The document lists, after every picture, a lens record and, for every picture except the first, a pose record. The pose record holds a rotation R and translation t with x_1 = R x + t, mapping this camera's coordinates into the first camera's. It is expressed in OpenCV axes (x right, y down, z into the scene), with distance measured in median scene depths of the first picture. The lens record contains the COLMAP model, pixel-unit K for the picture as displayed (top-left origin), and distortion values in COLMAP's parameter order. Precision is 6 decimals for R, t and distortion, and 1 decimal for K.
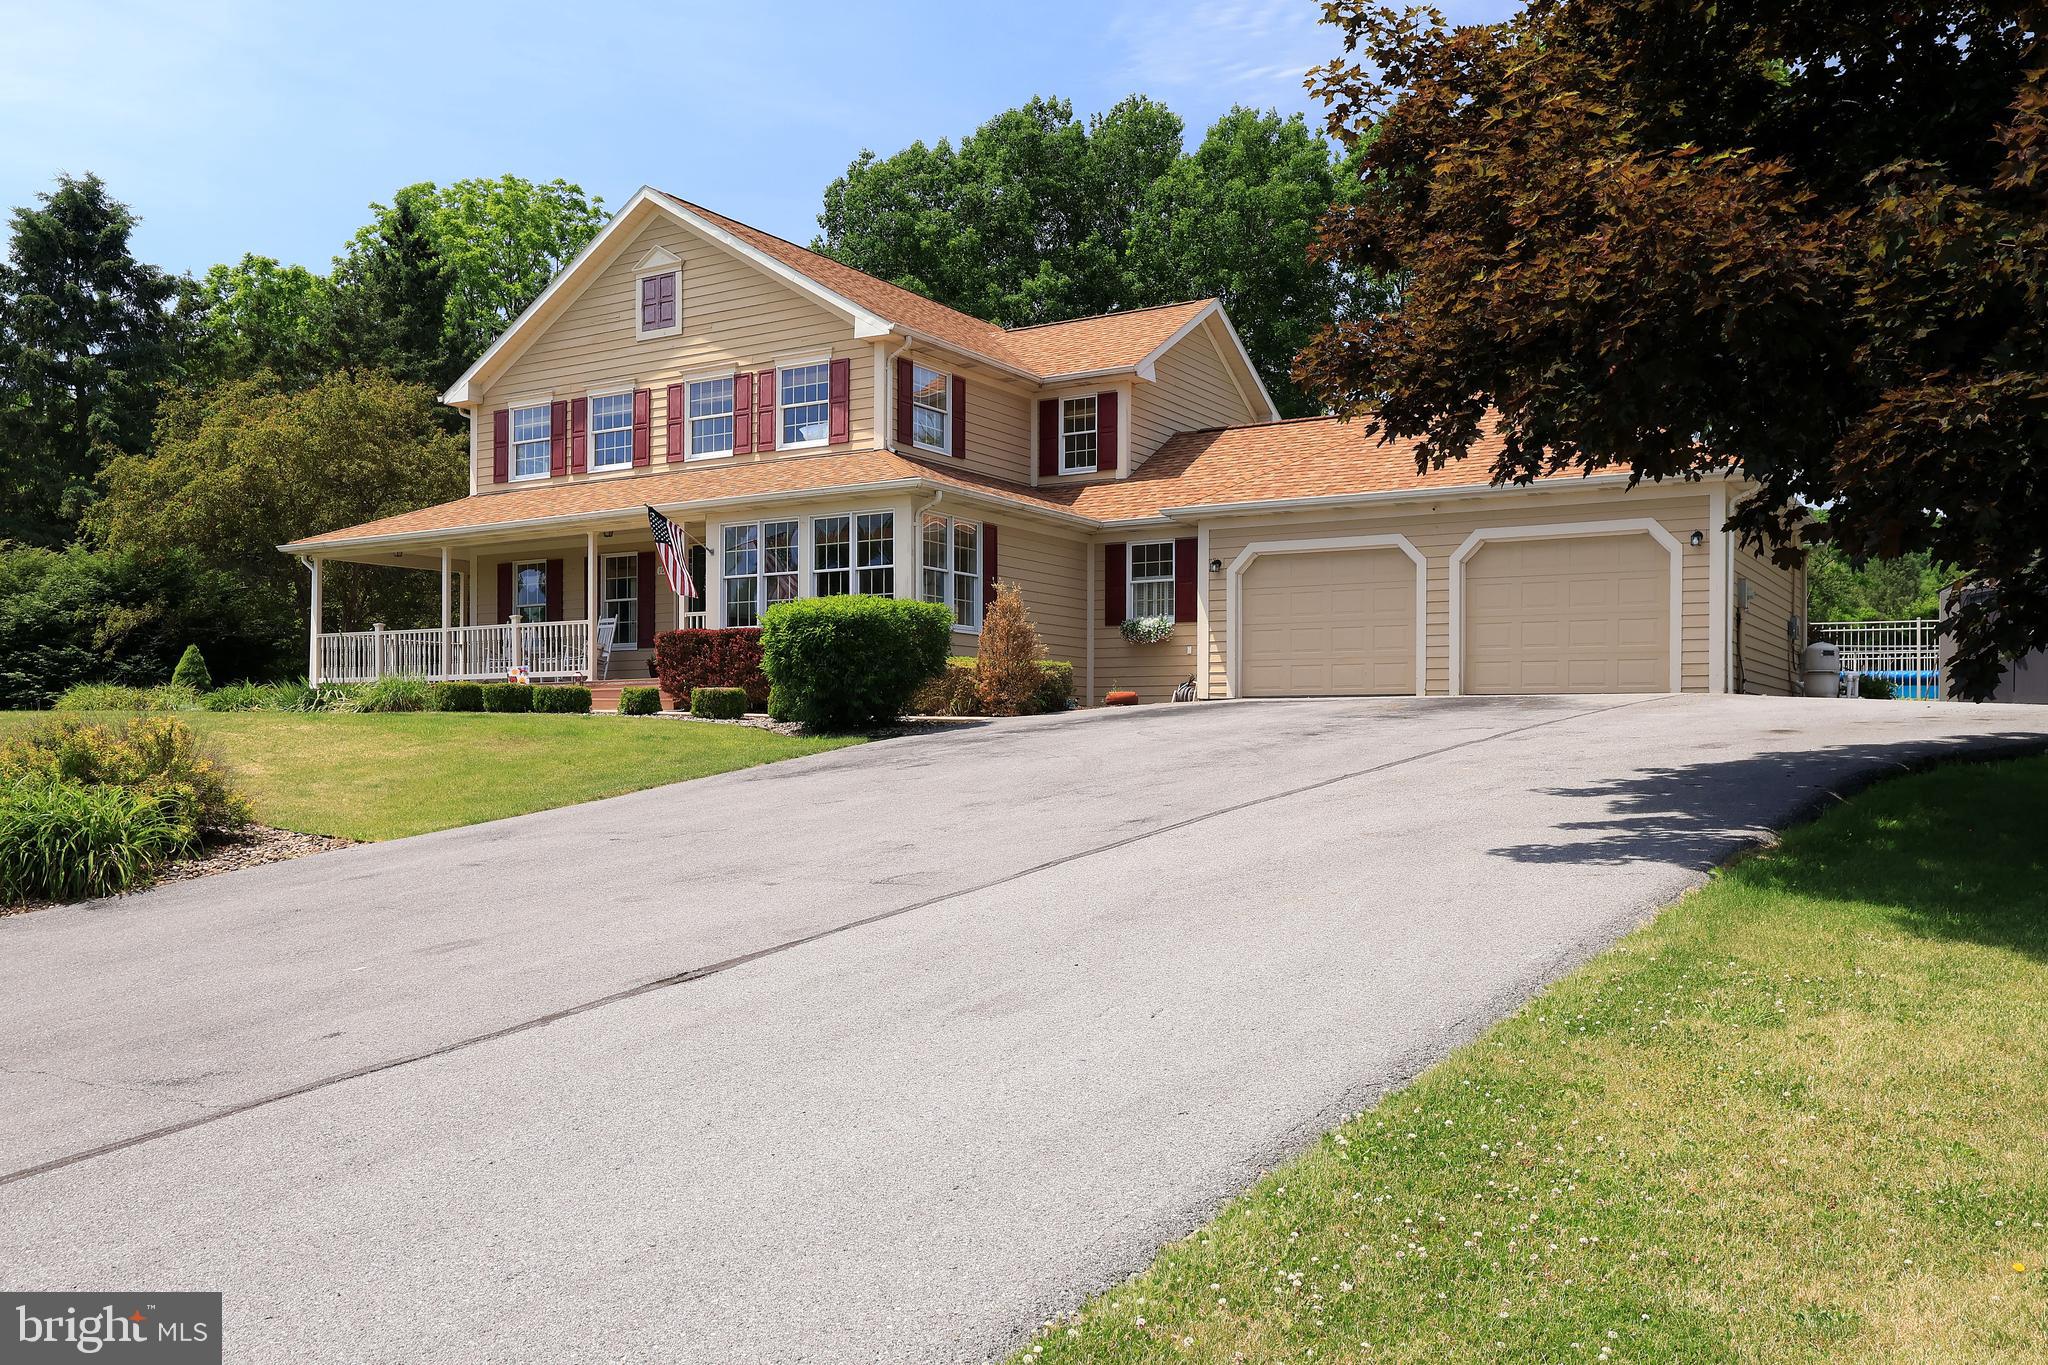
lens RADIAL K [[1702.3, 0, 1024.0], [0, 1702.3, 682.5], [0, 0, 1]] dist [0.005032, 0.001668]
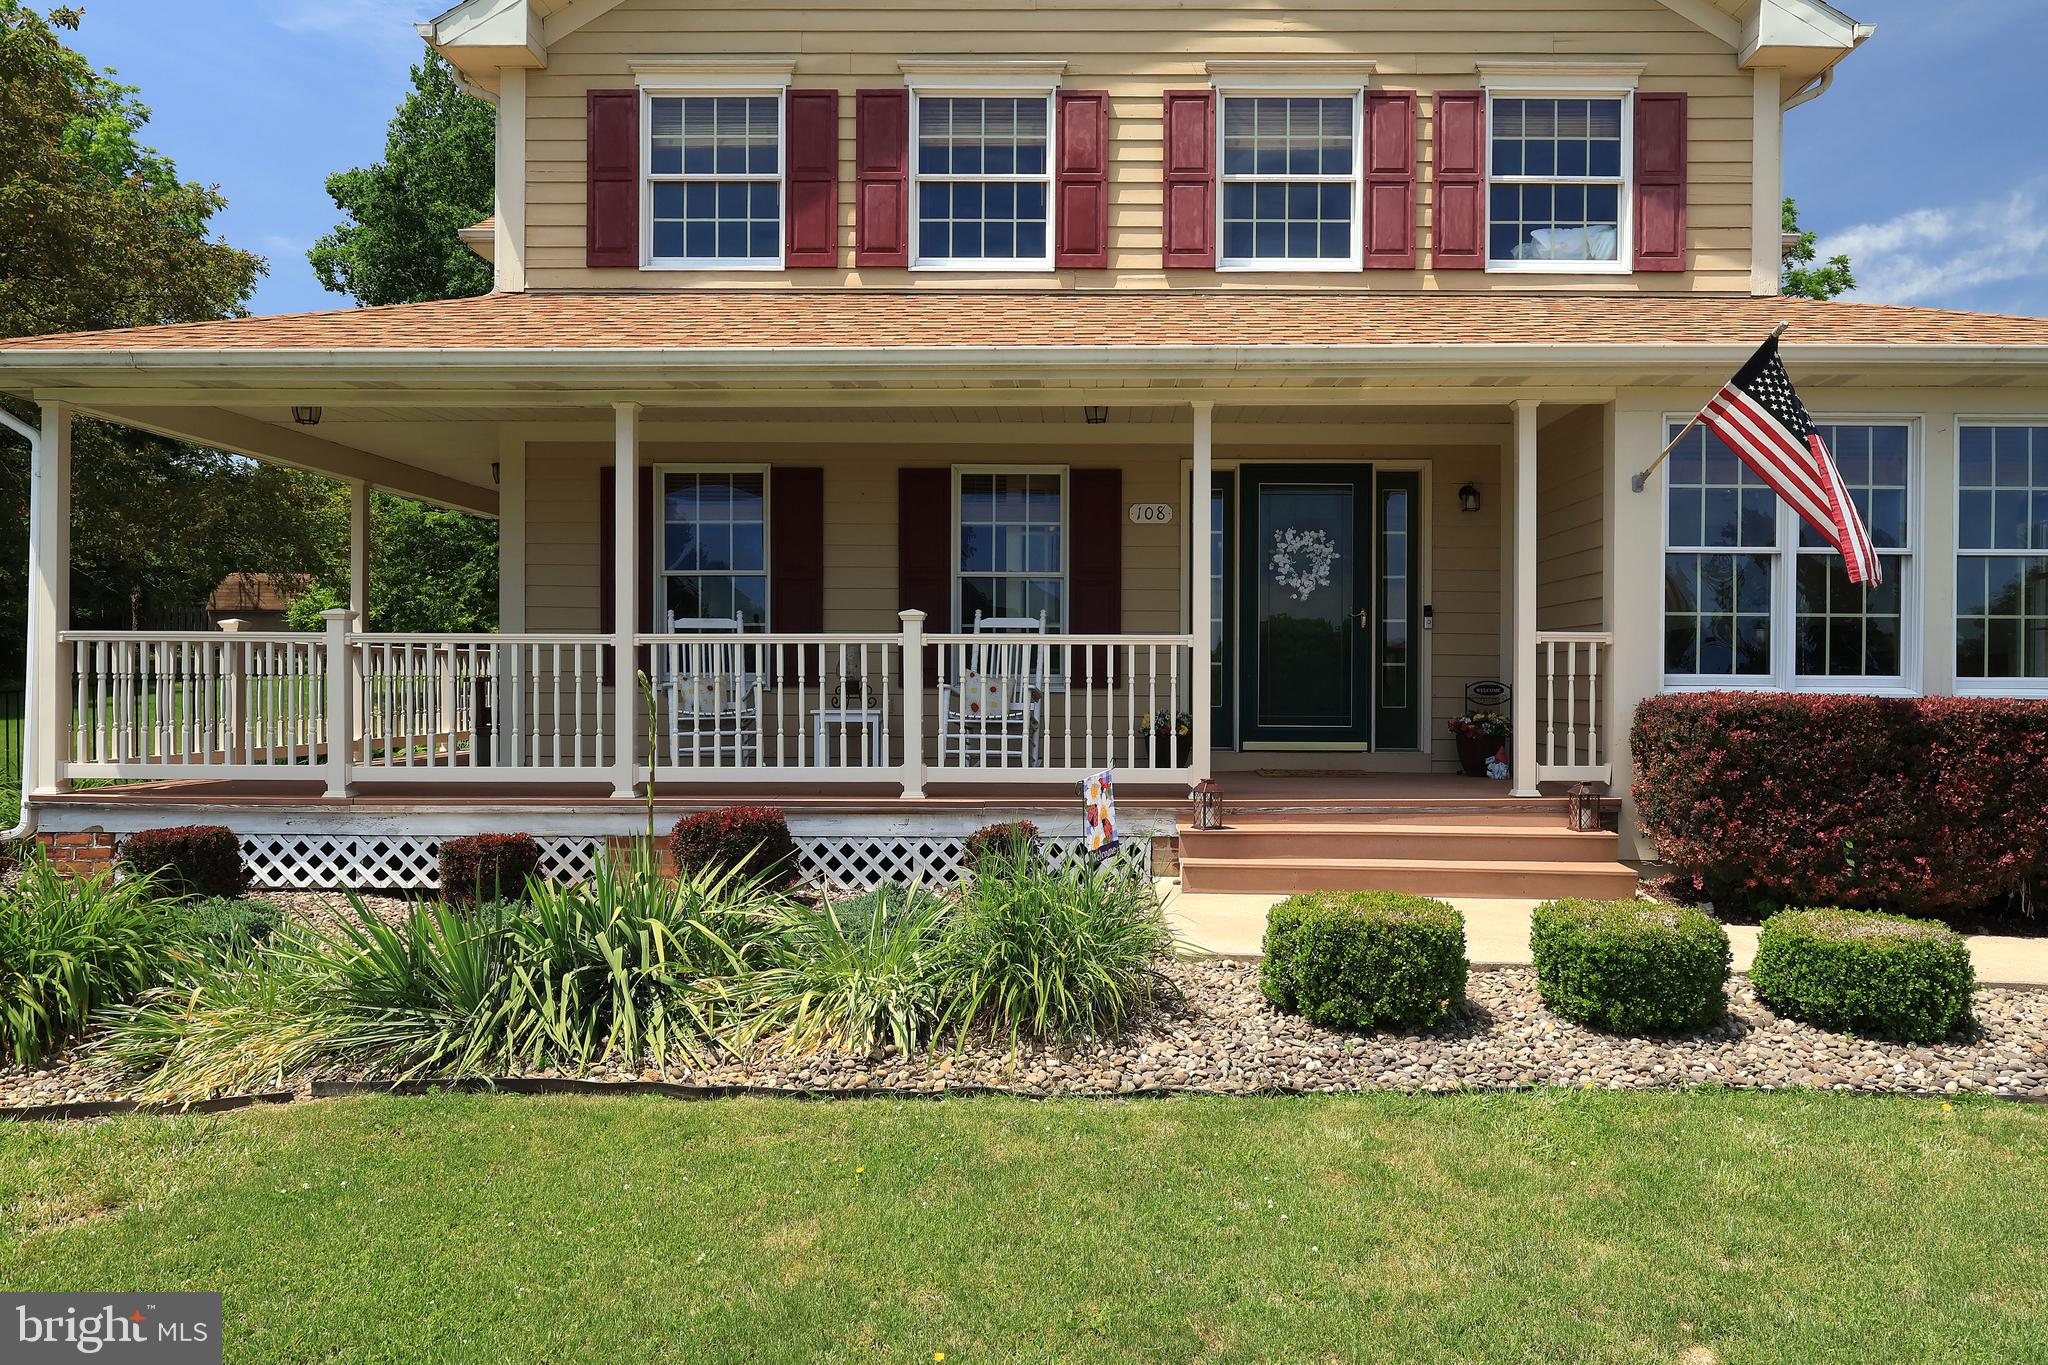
lens RADIAL K [[1345.8, 0, 1091.8], [0, 1345.8, 682.7], [0, 0, 1]] dist [-0.001507, -0.000403]
pose [[0.853627, 0.003309, 0.520875, -0.408071], [-0.025134, 0.999077, 0.034843, -0.033692], [-0.520279, -0.042835, 0.852922, 0.710085]]
